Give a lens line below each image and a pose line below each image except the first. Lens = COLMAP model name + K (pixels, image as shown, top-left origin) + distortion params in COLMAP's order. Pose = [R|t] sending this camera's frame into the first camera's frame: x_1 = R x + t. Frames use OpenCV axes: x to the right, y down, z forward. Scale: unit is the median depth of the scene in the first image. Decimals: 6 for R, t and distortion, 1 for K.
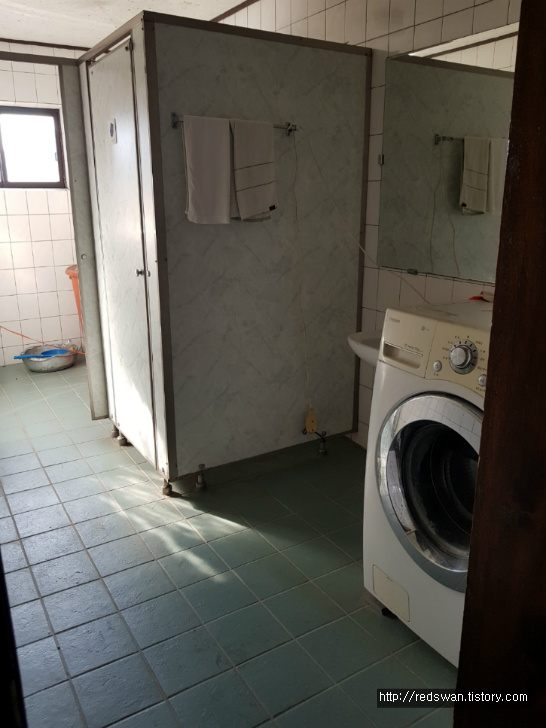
lens RADIAL K [[579.3, 0, 272.1], [0, 579.3, 361.8], [0, 0, 1]] dist [-0.011790, -0.006338]
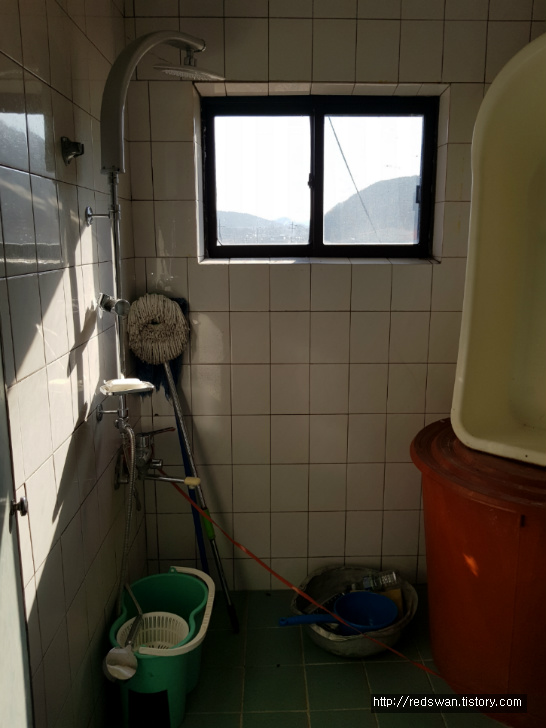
lens RADIAL K [[579.3, 0, 273.7], [0, 579.3, 362.0], [0, 0, 1]] dist [-0.011790, -0.006338]
pose [[0.869926, 0.097908, -0.483366, -0.232322], [-0.136865, 0.989526, -0.045887, -0.178300], [0.473811, 0.106074, 0.874215, 0.534825]]
